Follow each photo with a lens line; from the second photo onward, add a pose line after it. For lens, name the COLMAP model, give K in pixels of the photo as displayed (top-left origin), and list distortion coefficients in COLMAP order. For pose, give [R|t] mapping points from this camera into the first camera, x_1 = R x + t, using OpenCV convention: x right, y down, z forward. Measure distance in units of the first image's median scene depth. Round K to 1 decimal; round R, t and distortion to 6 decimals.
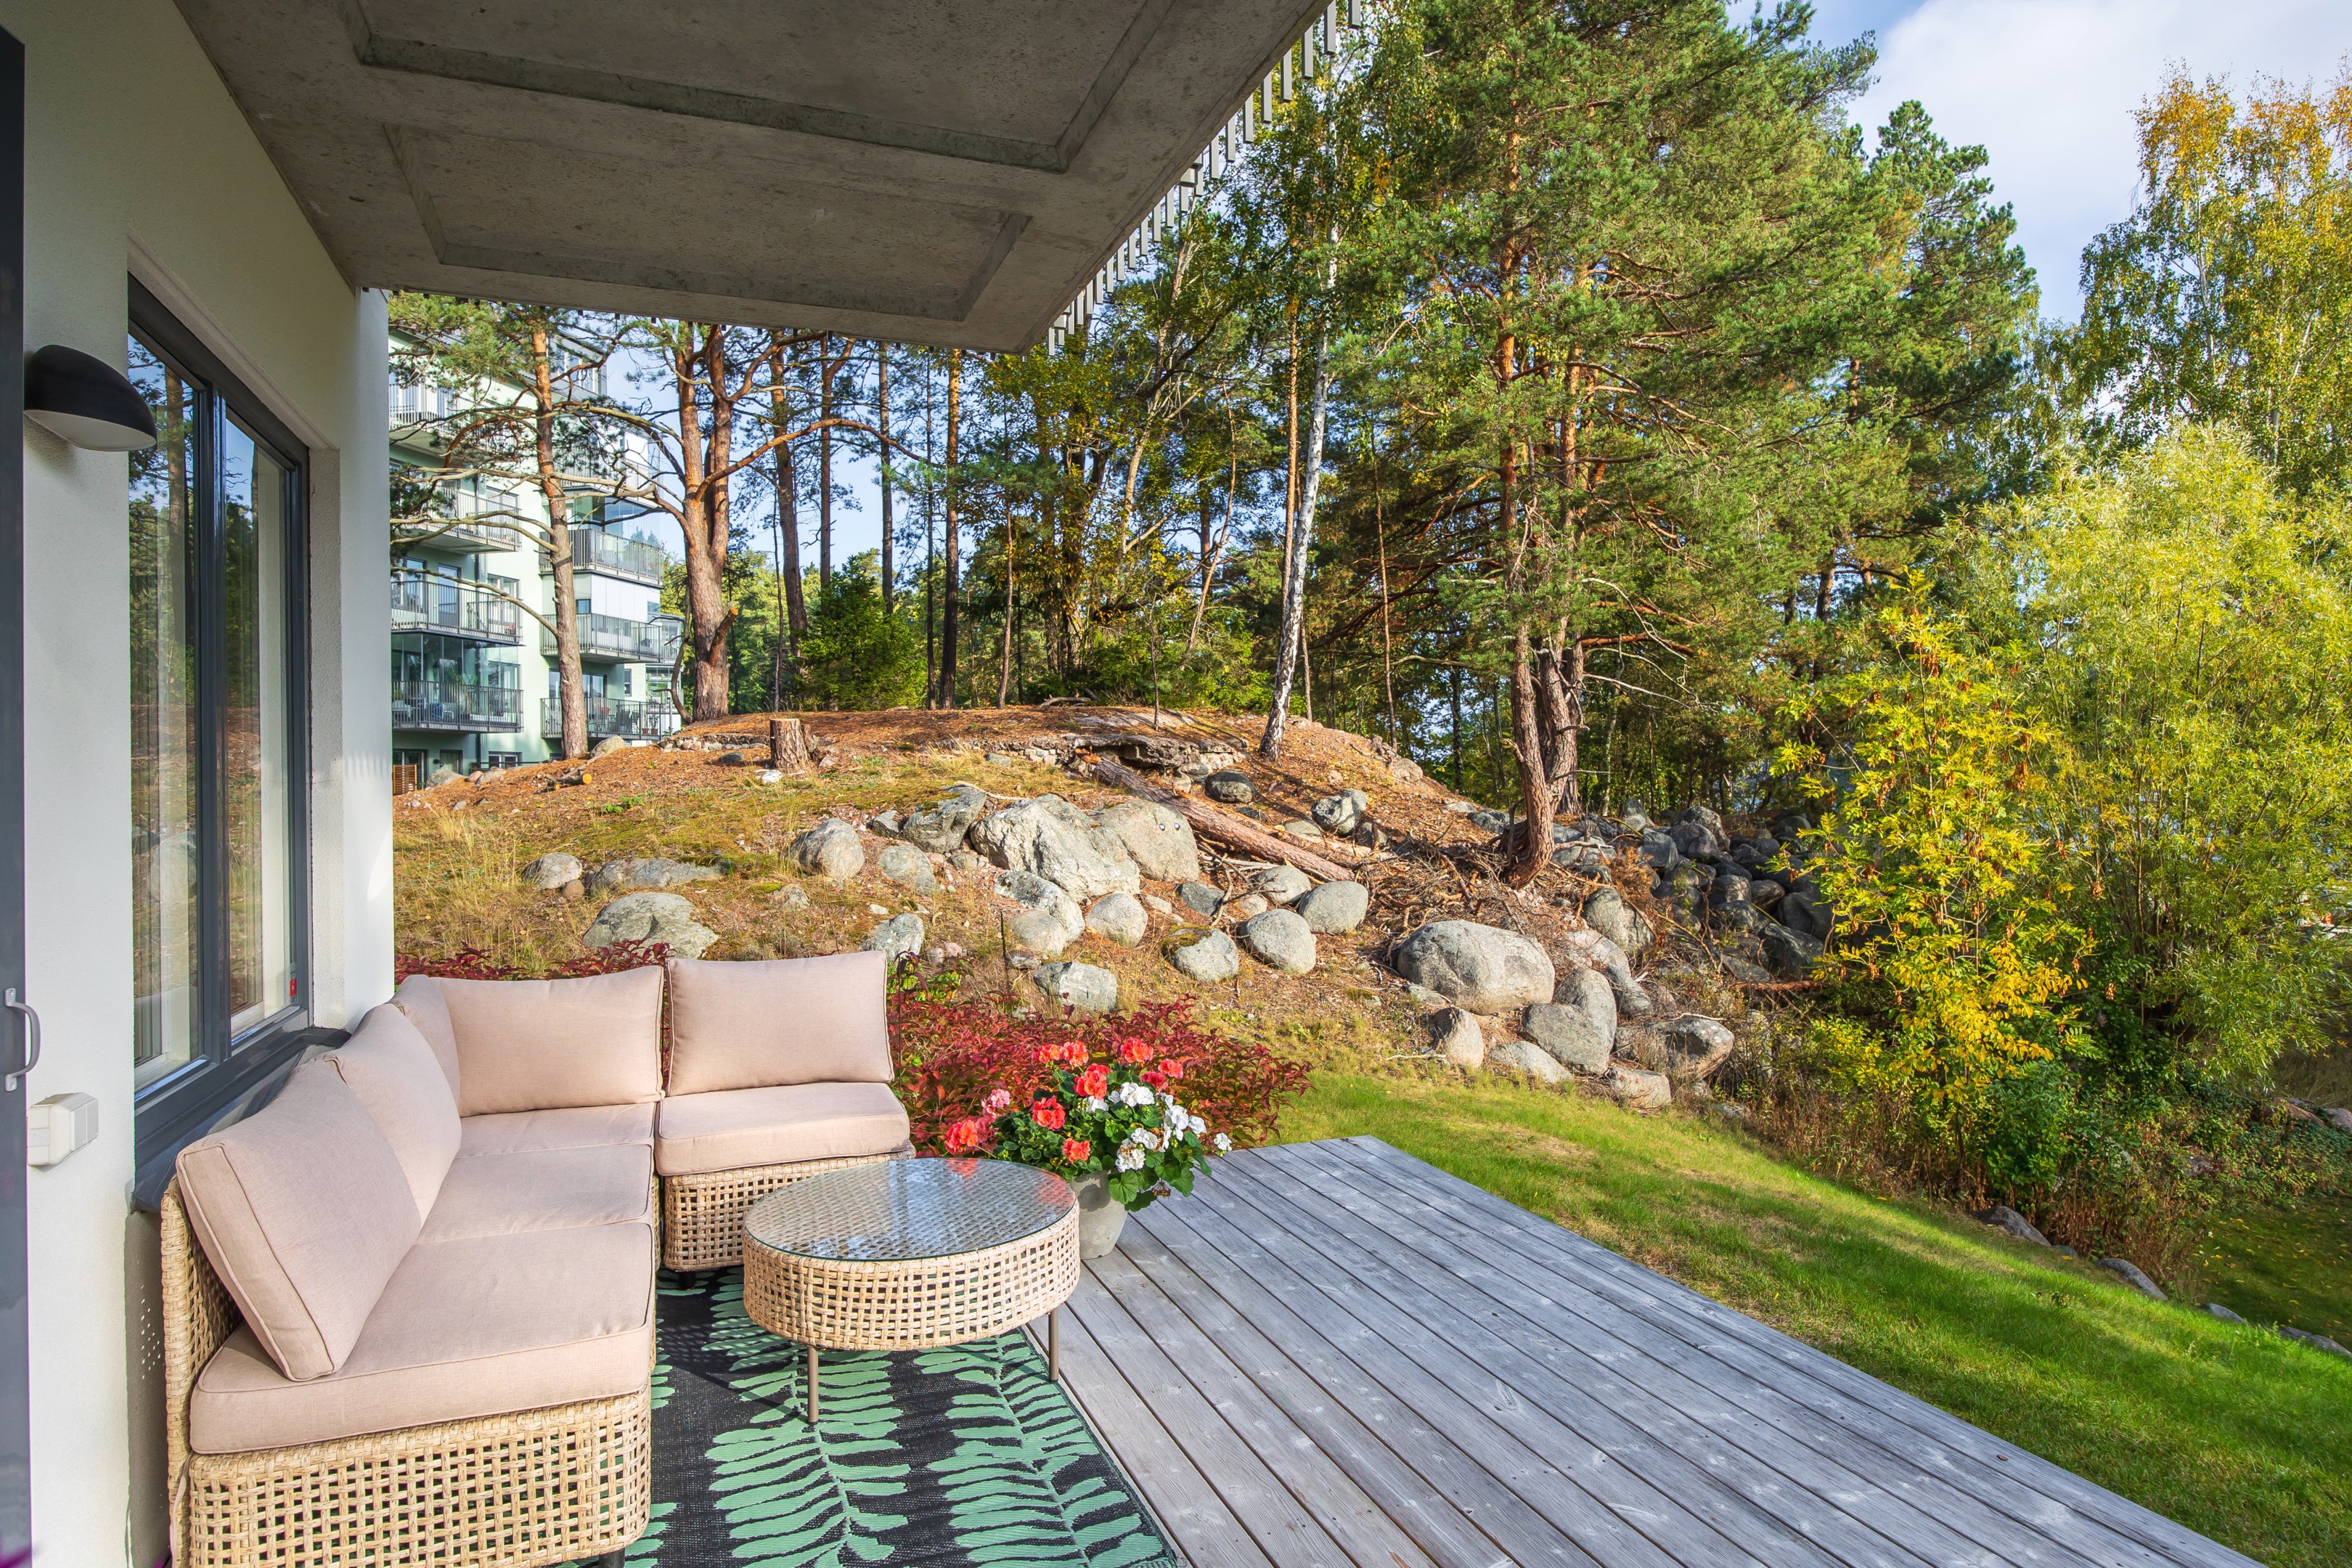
lens RADIAL K [[1382.0, 0, 1176.0], [0, 1382.0, 784.0], [0, 0, 1]] dist [-0.002586, -0.000016]
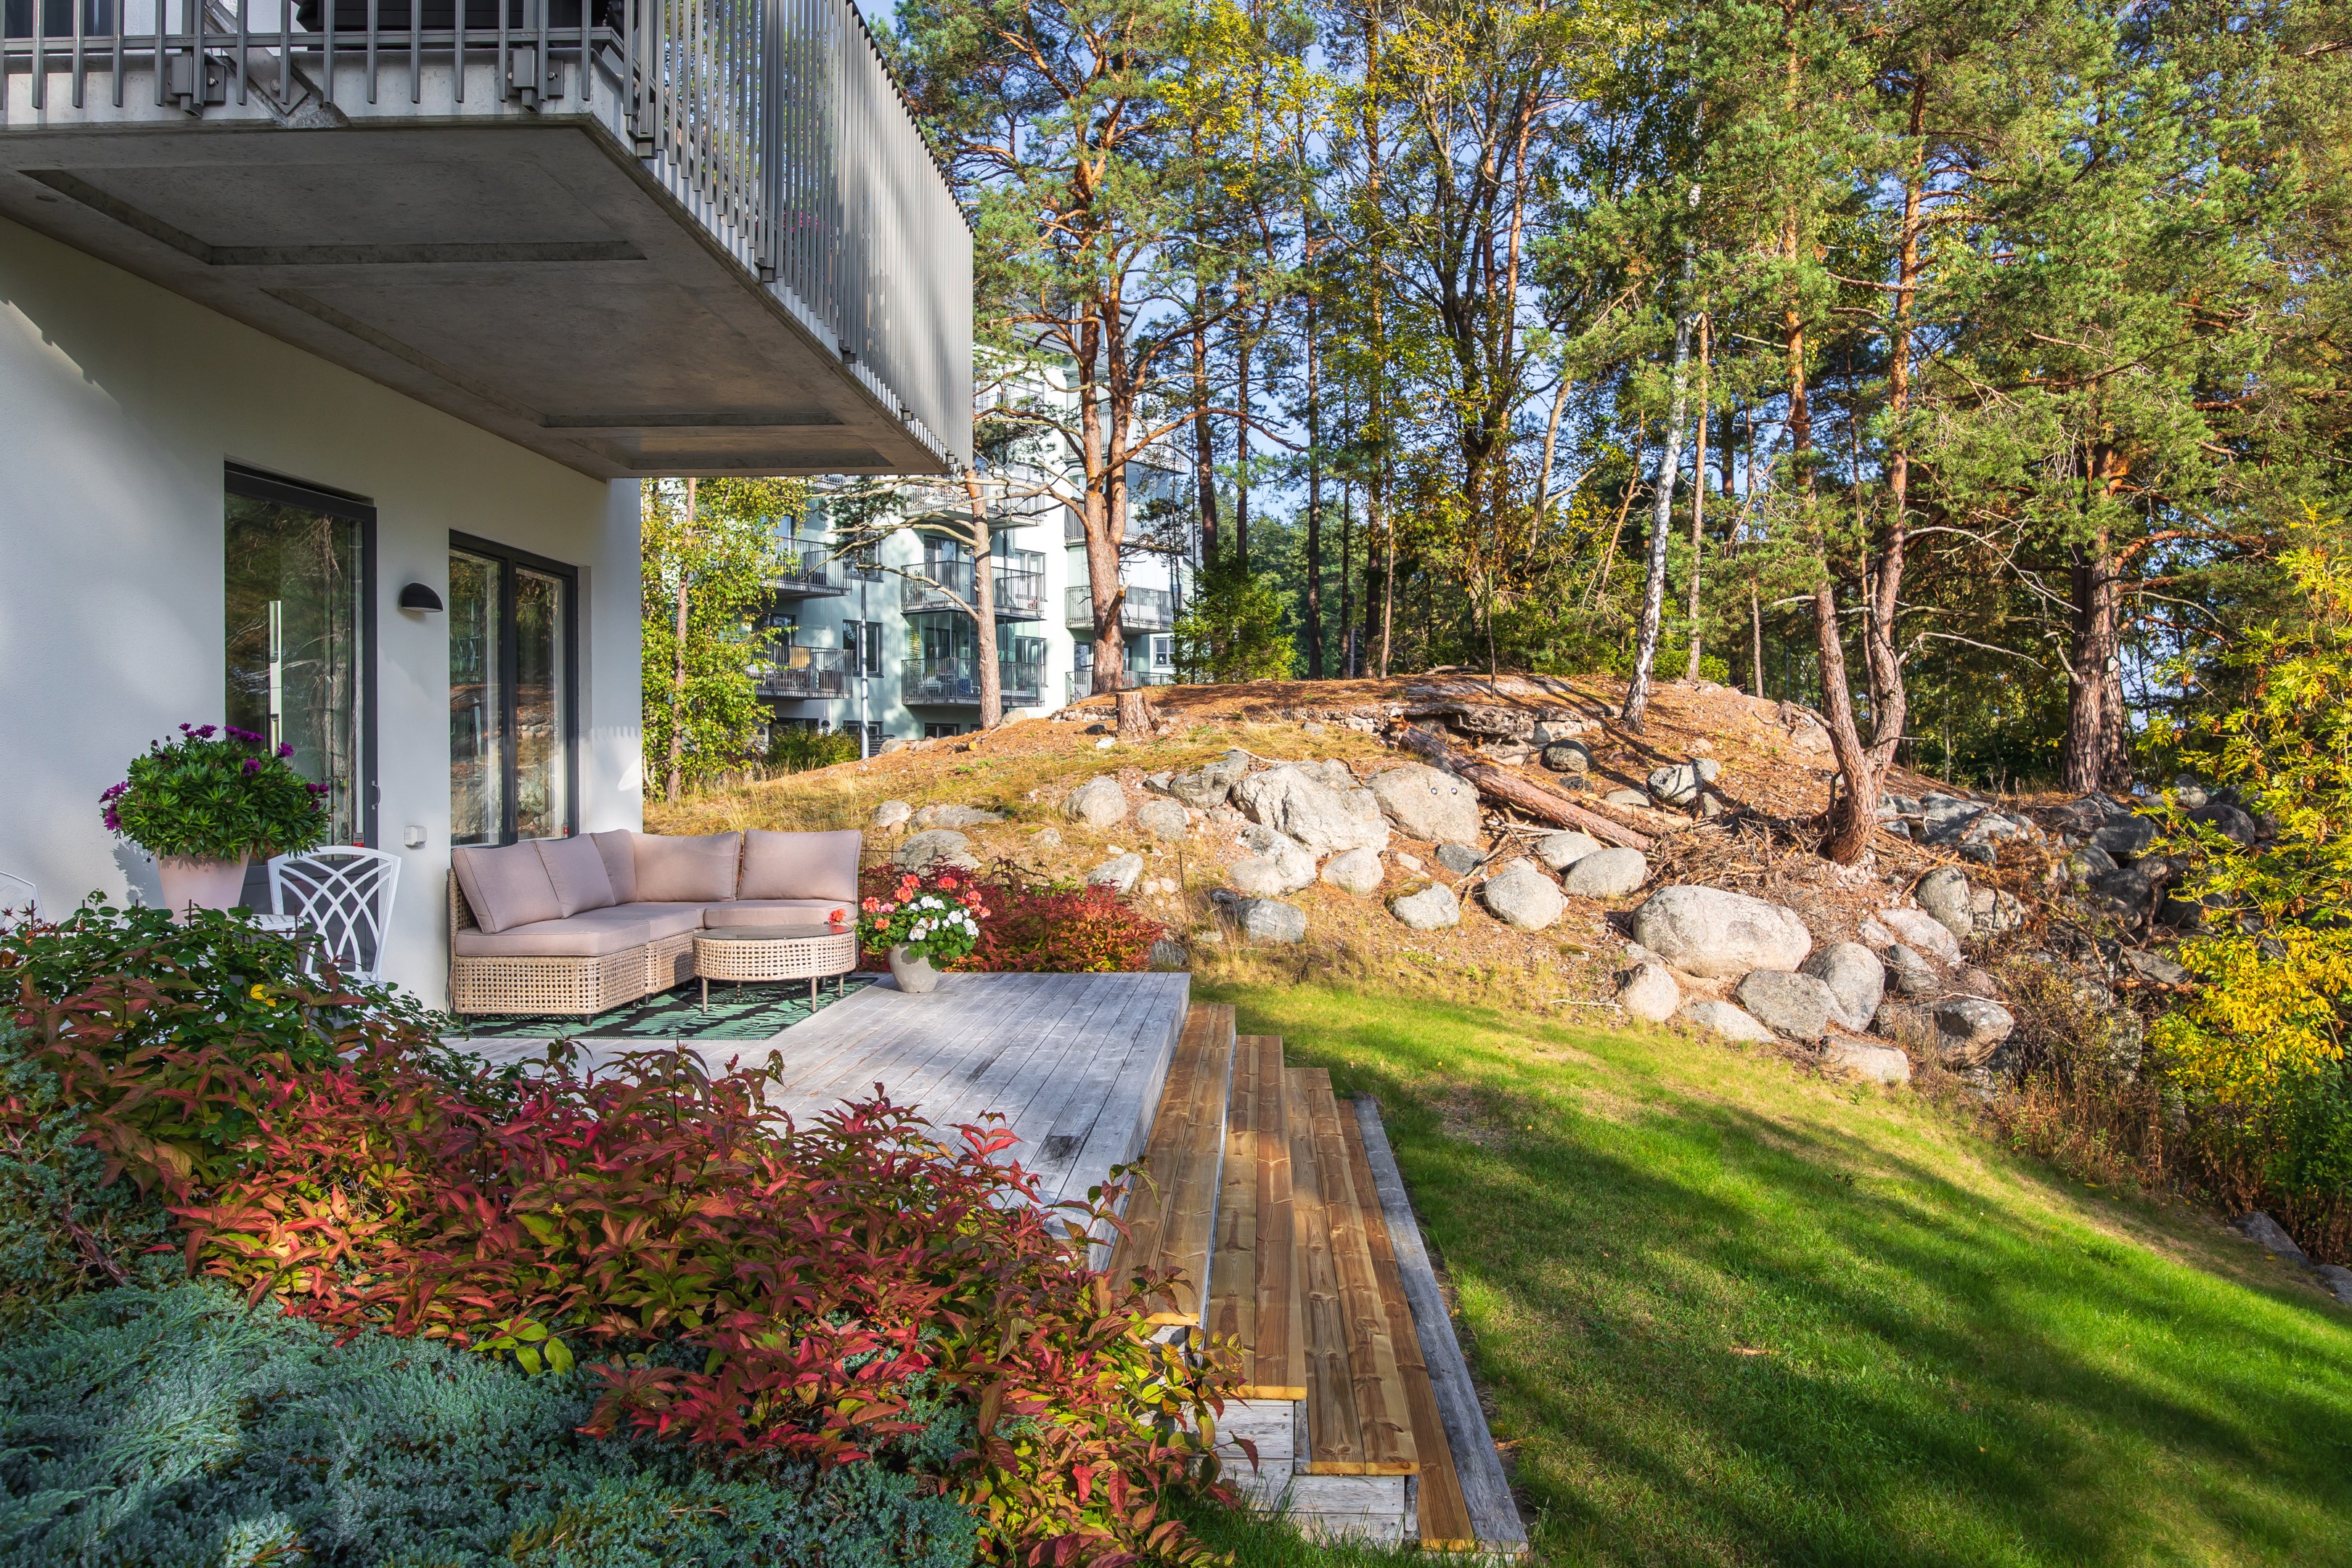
lens RADIAL K [[1683.7, 0, 1176.0], [0, 1683.7, 784.0], [0, 0, 1]] dist [0.005079, -0.000333]
pose [[0.916645, 0.009112, -0.399597, 0.294909], [-0.004704, 0.999917, 0.012011, 0.010323], [0.399674, -0.009131, 0.916612, -0.231239]]
